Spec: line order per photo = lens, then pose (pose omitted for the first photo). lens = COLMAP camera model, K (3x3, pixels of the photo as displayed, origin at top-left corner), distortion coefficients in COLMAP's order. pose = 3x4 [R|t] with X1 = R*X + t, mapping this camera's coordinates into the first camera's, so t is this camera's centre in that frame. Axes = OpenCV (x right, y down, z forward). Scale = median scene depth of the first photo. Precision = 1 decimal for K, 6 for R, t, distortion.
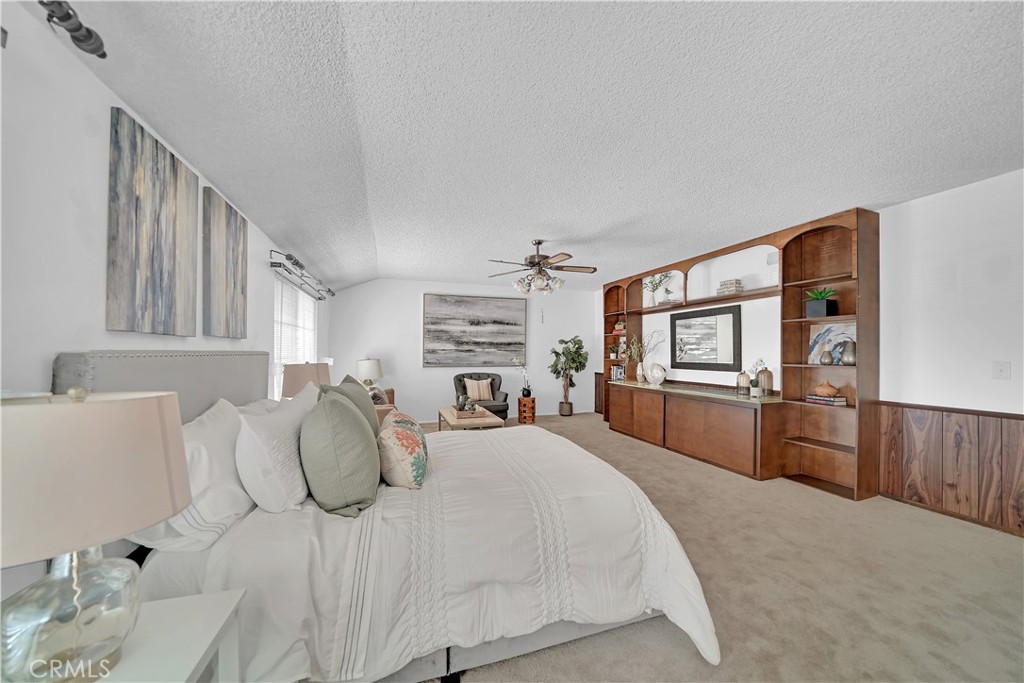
lens RADIAL K [[362.9, 0, 511.7], [0, 362.9, 353.7], [0, 0, 1]] dist [-0.017439, 0.000113]
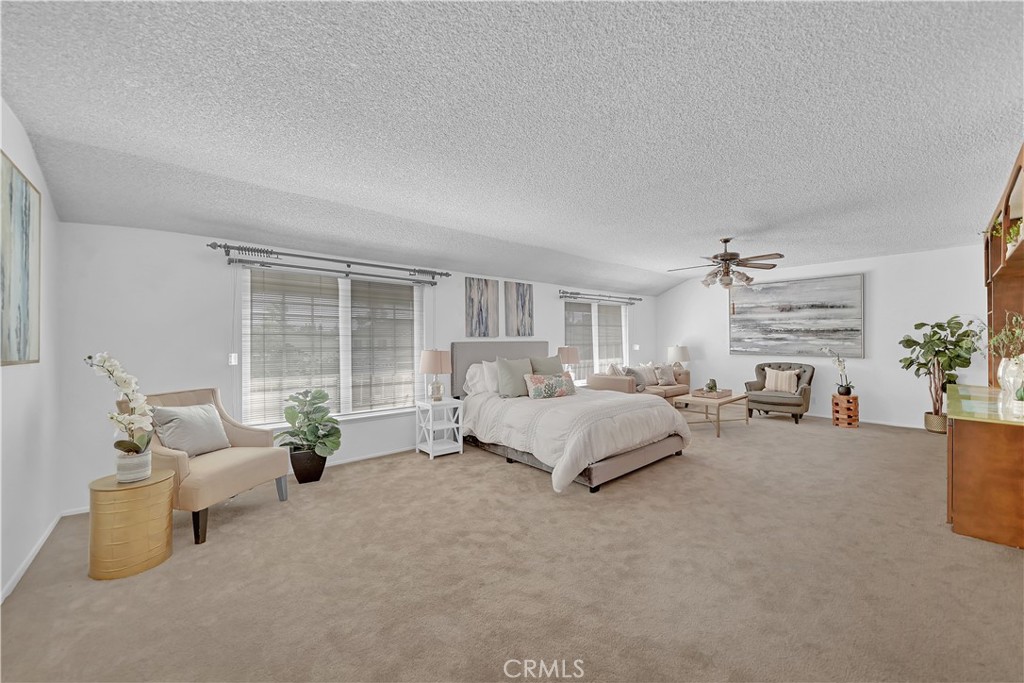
lens RADIAL K [[377.0, 0, 514.4], [0, 377.0, 341.1], [0, 0, 1]] dist [-0.011669, -0.000008]
pose [[0.382125, -0.000065, -0.924111, 0.535704], [-0.000839, 1.000000, -0.000417, -0.001866], [0.924110, 0.000935, 0.382125, -0.013280]]
